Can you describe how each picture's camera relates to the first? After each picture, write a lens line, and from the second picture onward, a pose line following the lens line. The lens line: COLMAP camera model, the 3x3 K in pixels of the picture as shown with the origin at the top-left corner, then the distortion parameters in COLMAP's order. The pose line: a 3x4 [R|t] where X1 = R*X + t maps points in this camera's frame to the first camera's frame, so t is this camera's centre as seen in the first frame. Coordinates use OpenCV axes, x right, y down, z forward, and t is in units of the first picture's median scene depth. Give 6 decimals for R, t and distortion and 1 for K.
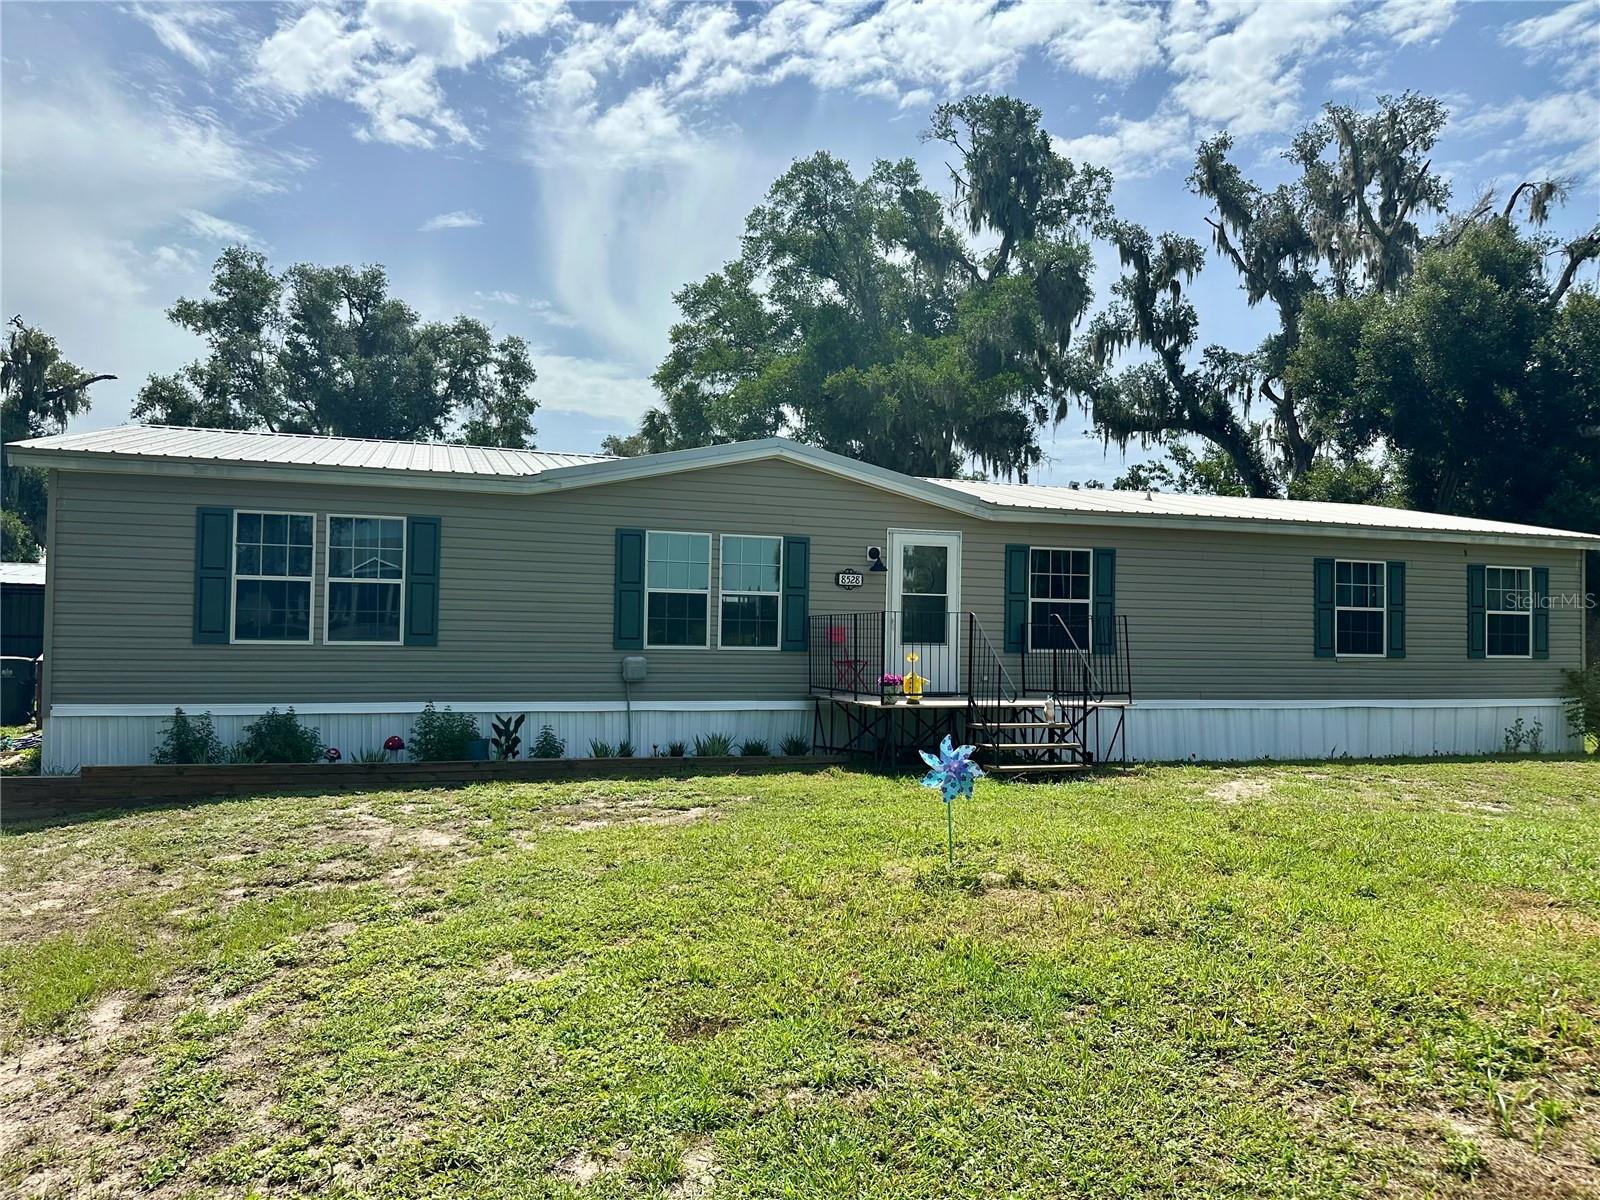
lens RADIAL K [[1162.9, 0, 796.9], [0, 1162.9, 616.1], [0, 0, 1]] dist [0.056396, -0.071977]
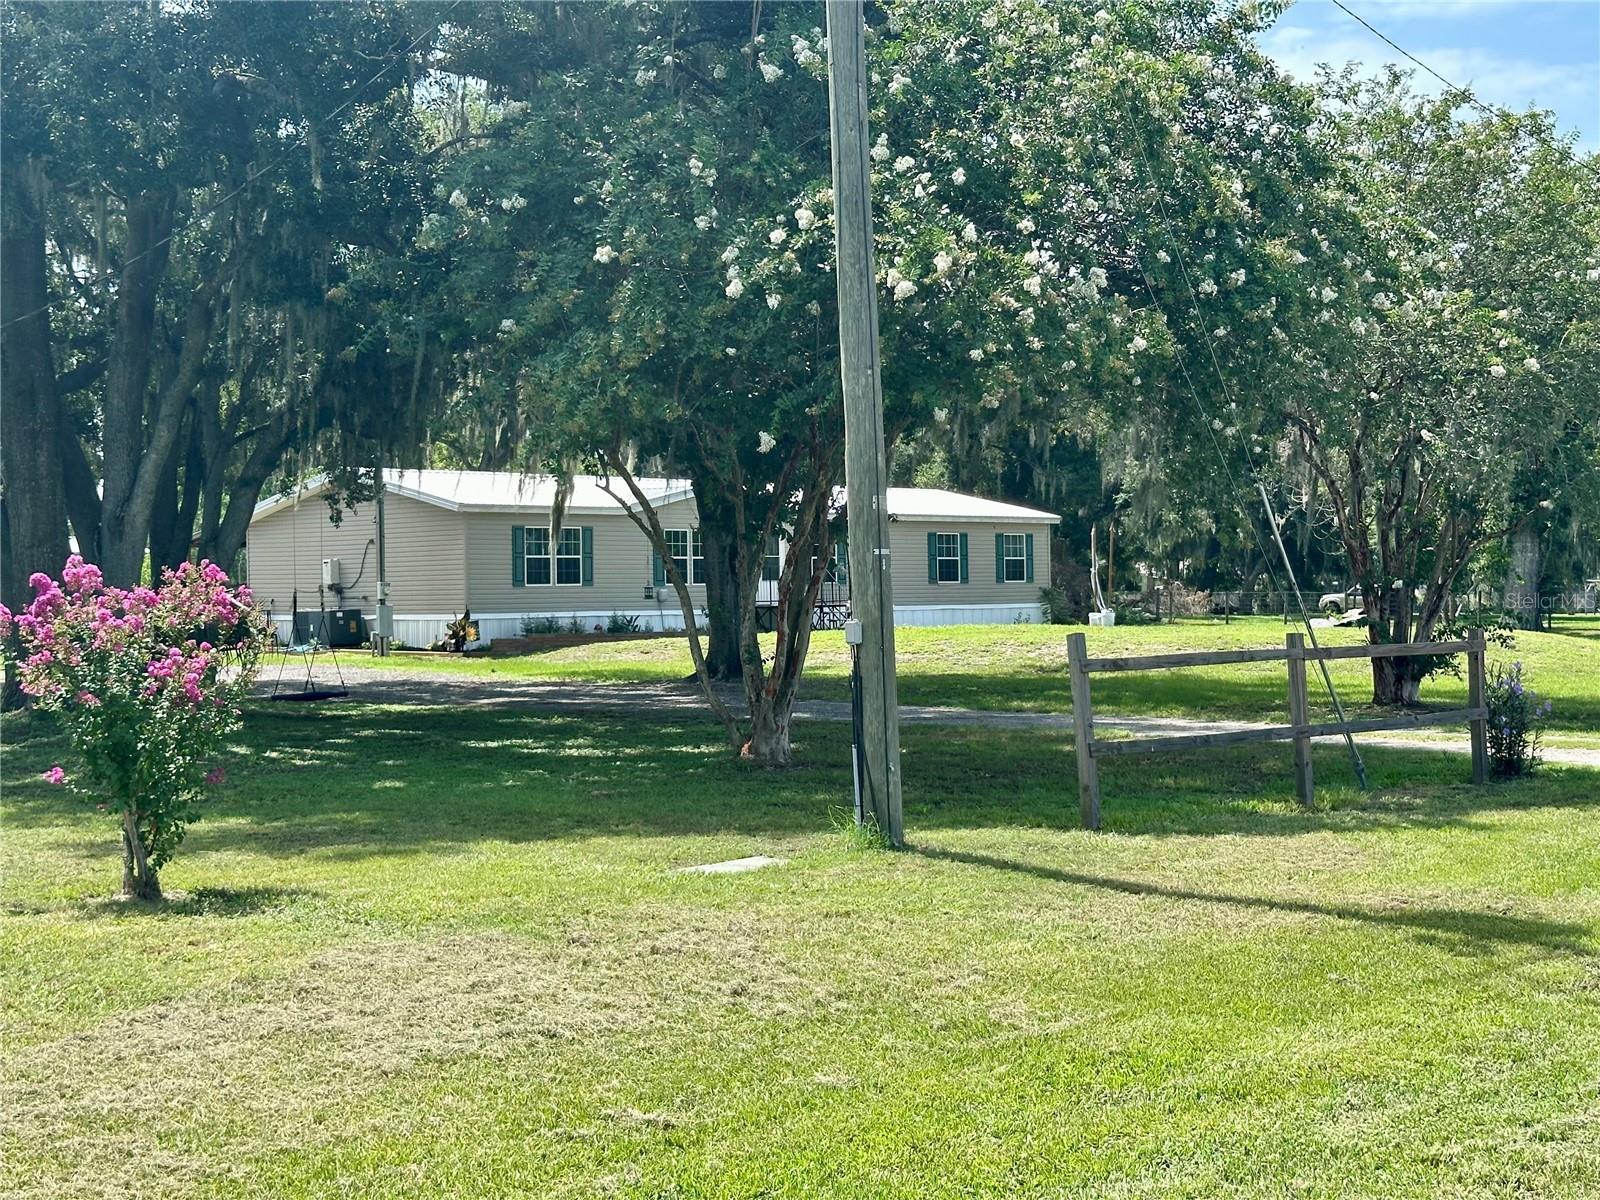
lens RADIAL K [[2228.0, 0, 800.0], [0, 2228.0, 600.0], [0, 0, 1]] dist [0.080737, 0.017159]
pose [[0.901820, -0.027624, 0.431229, -1.669502], [0.018725, 0.999515, 0.024868, -0.042105], [-0.431707, -0.014352, 0.901900, -2.776660]]
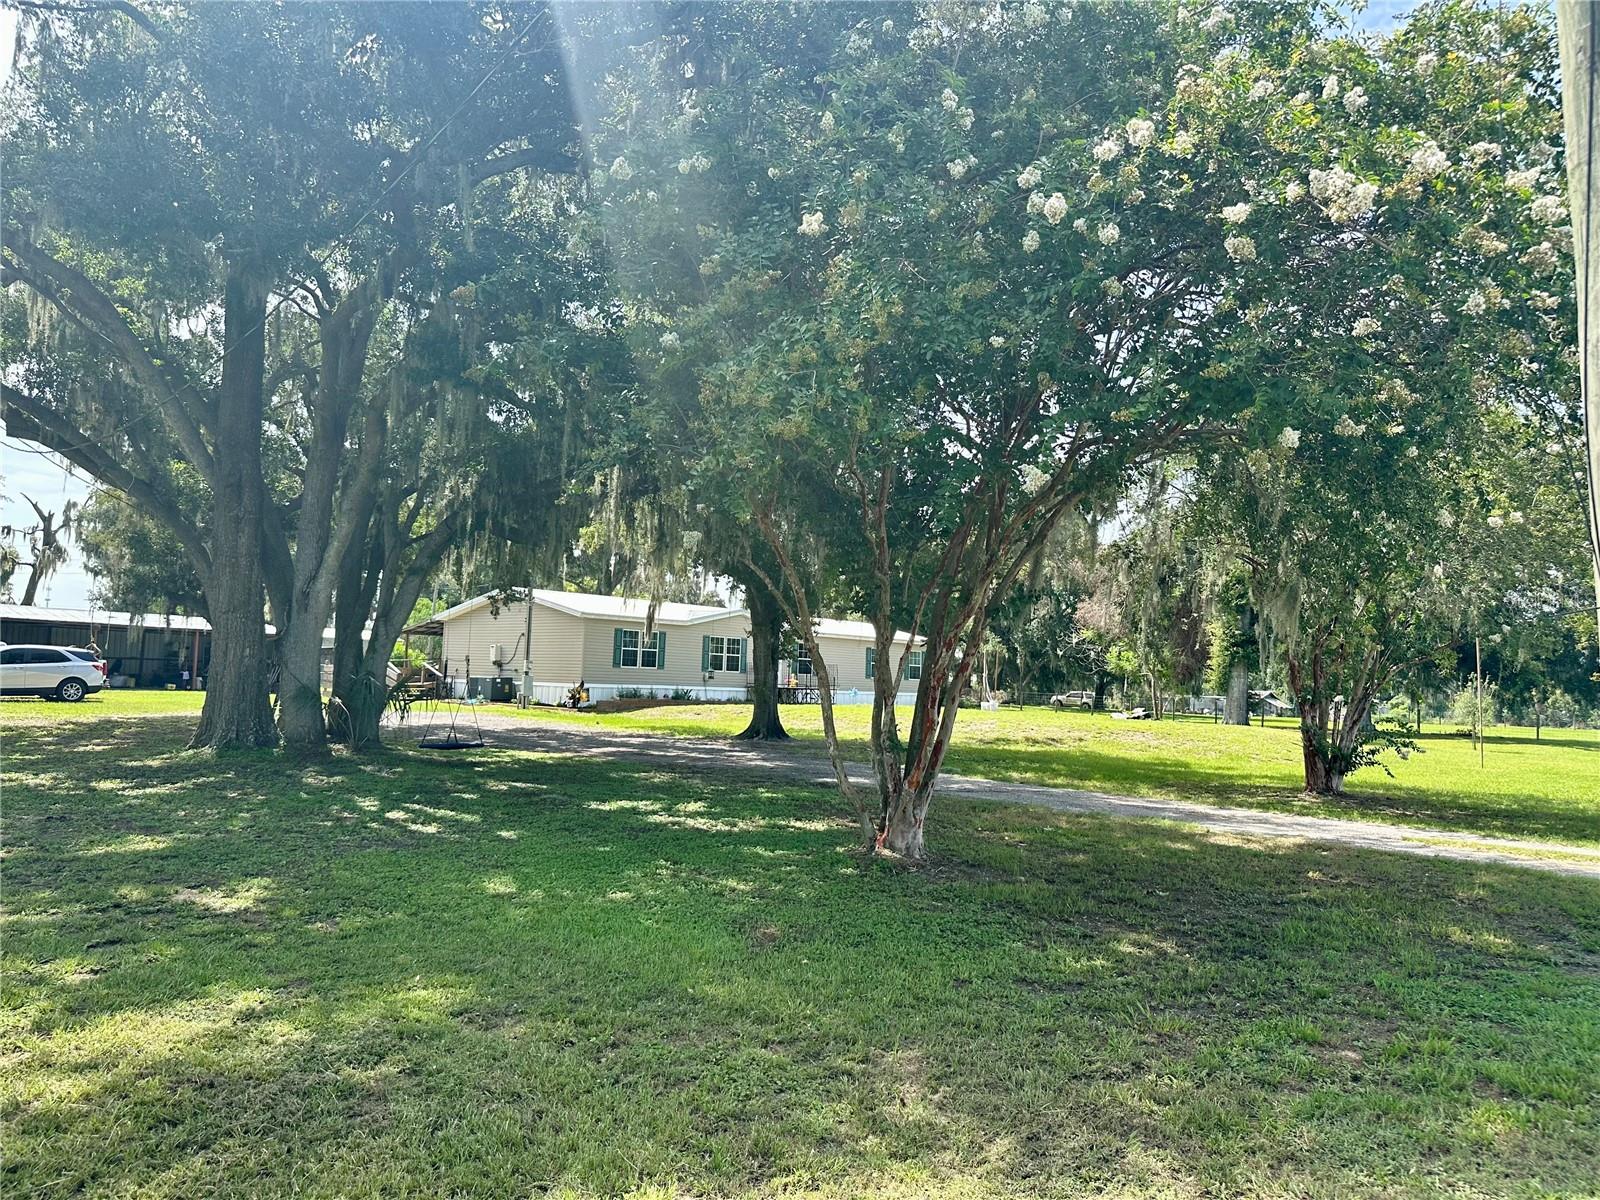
lens RADIAL K [[1161.5, 0, 831.6], [0, 1161.5, 604.4], [0, 0, 1]] dist [0.112135, -0.002795]
pose [[0.872133, 0.050380, 0.486668, -1.479125], [-0.031973, 0.998427, -0.046060, -0.022262], [-0.488223, 0.024610, 0.872372, -2.123682]]
